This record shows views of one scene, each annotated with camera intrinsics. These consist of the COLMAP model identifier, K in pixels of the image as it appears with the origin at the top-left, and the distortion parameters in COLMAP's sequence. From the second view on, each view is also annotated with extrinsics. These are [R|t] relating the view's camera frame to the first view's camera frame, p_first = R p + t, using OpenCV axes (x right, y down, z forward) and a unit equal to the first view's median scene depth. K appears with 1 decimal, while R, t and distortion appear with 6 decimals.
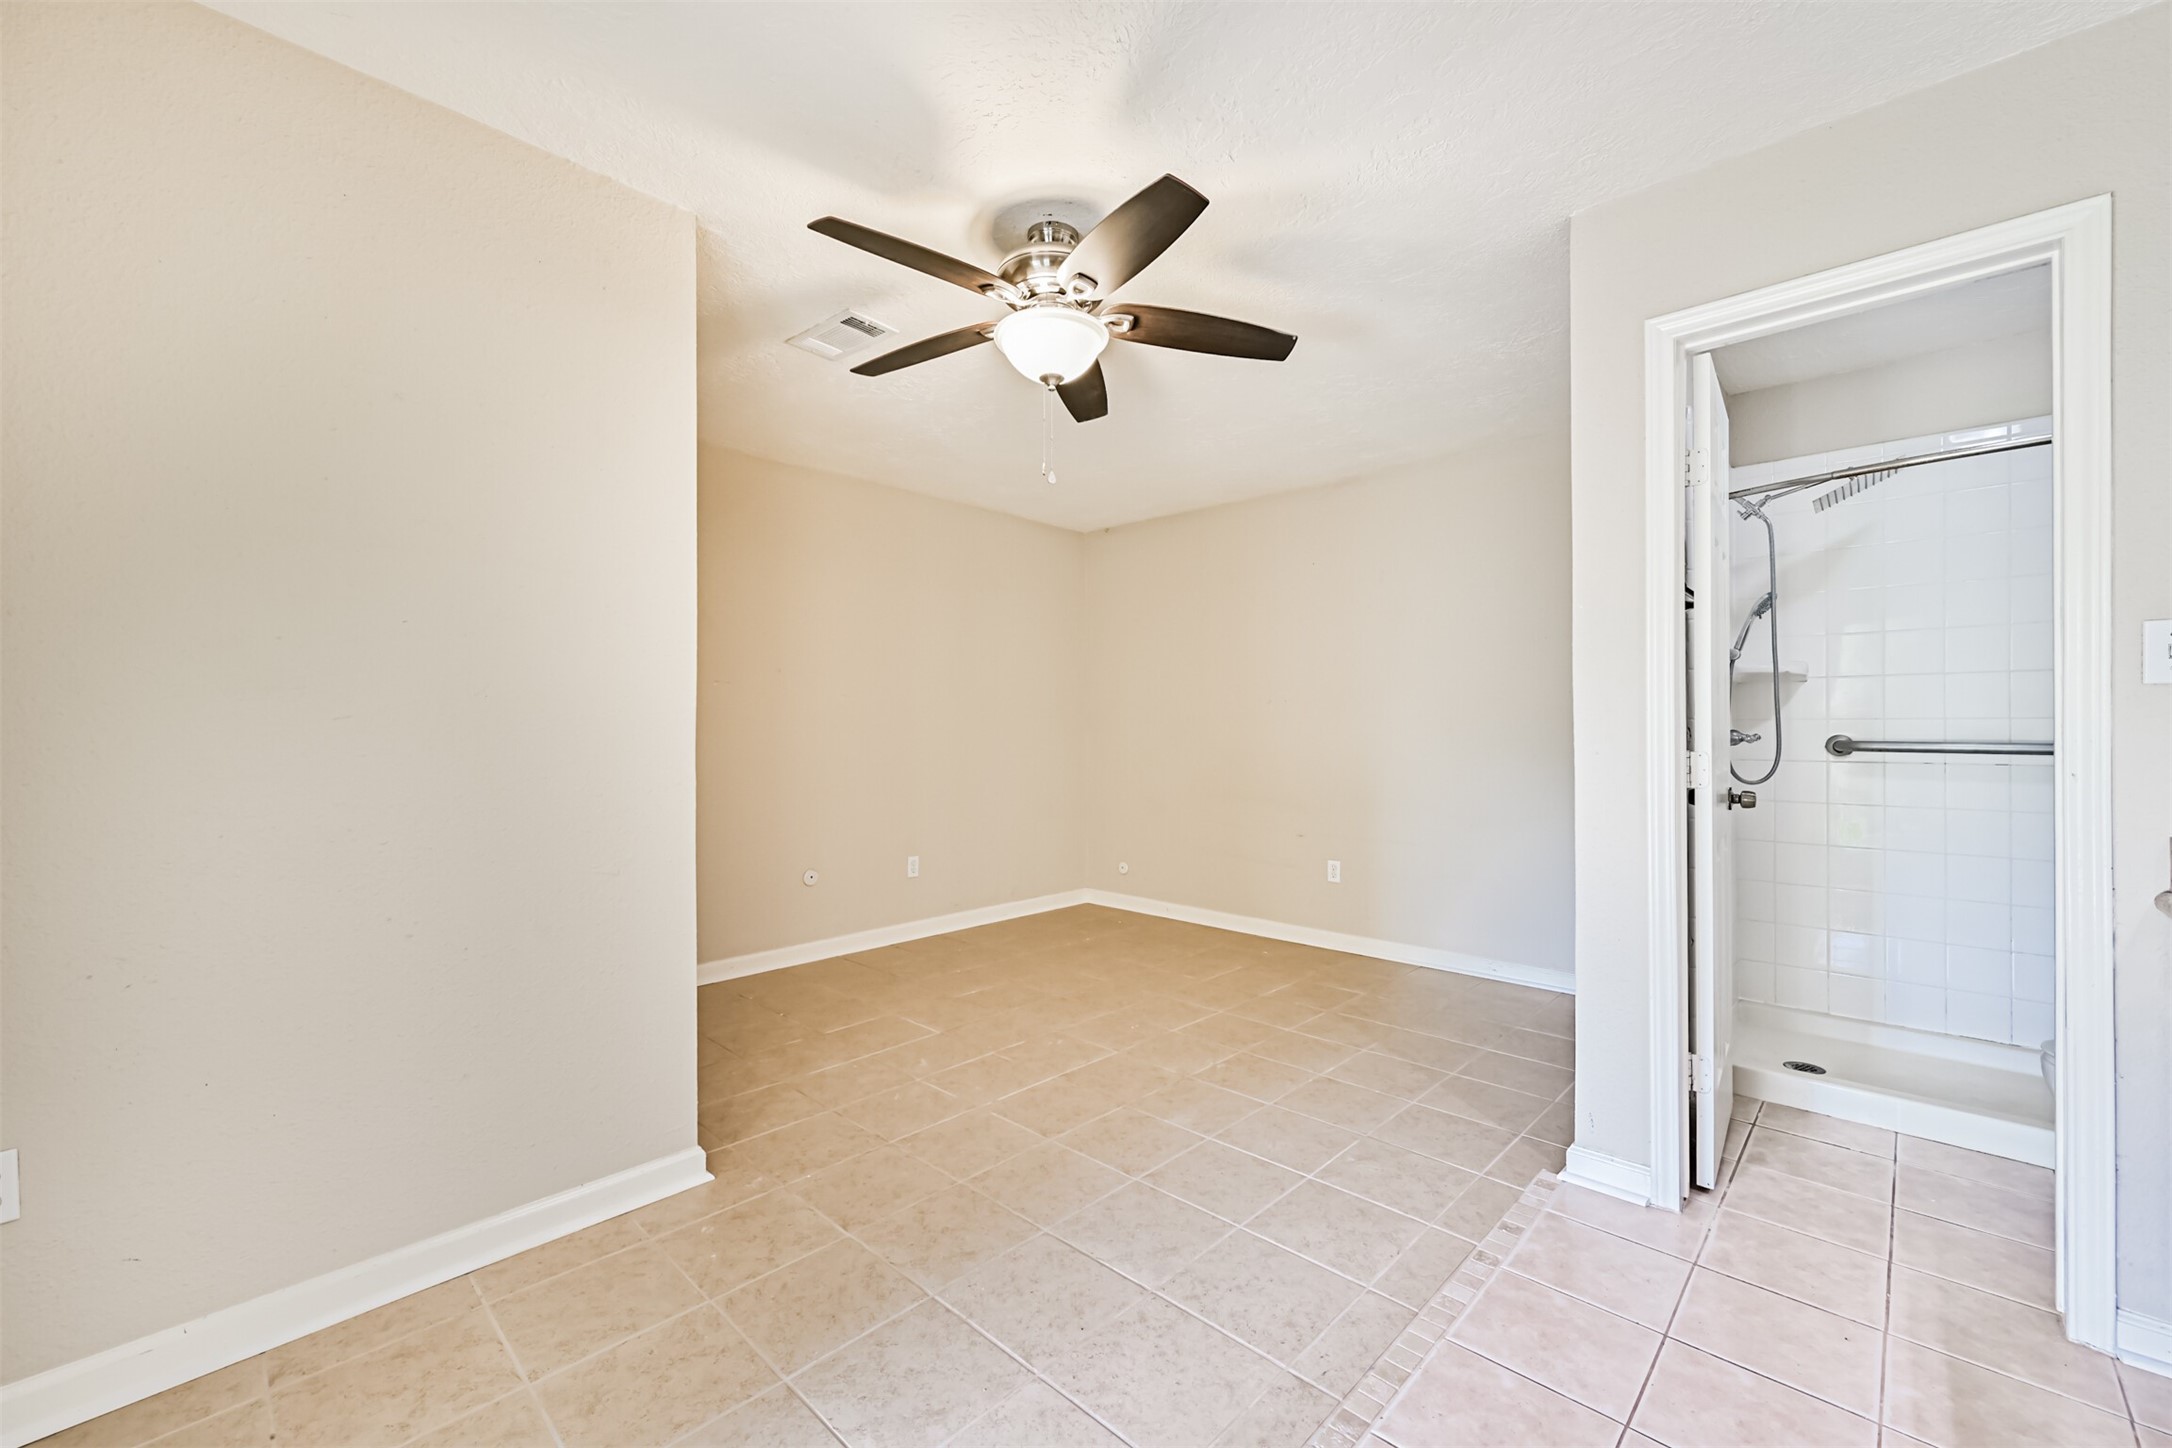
lens RADIAL K [[869.9, 0, 1096.1], [0, 869.9, 724.5], [0, 0, 1]] dist [-0.000355, -0.000038]
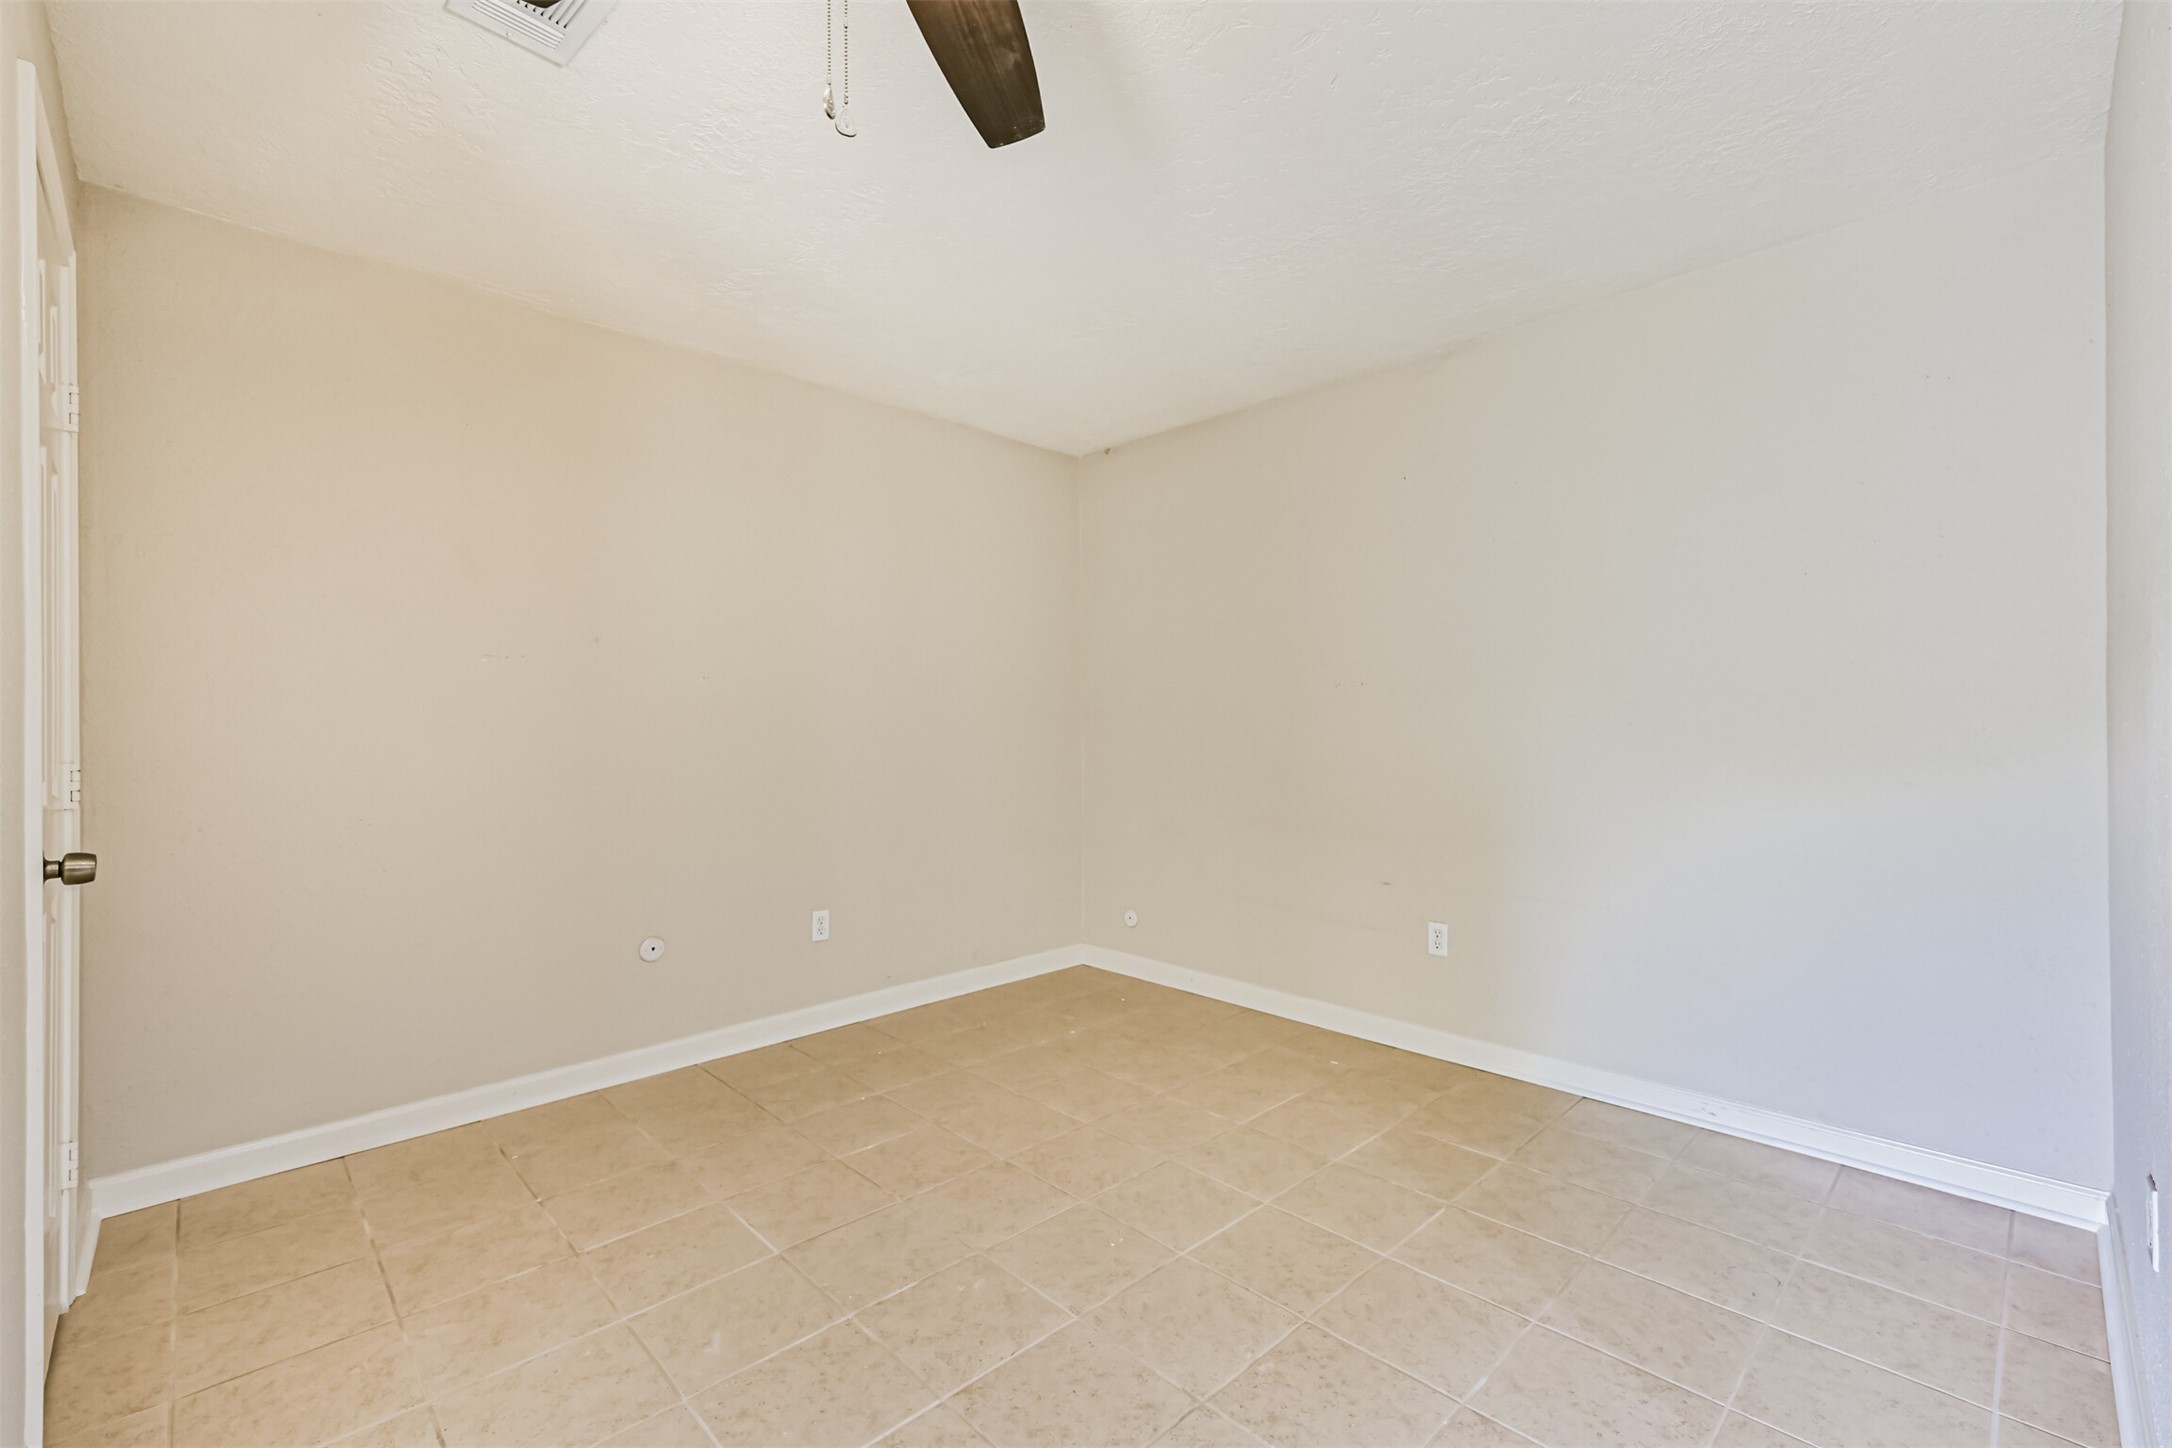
lens RADIAL K [[924.2, 0, 1090.8], [0, 924.2, 726.1], [0, 0, 1]] dist [0.010181, -0.000403]
pose [[0.998892, -0.003260, -0.046941, 0.046808], [0.003598, 0.999968, 0.007123, -0.000158], [0.046916, -0.007284, 0.998872, 0.315218]]
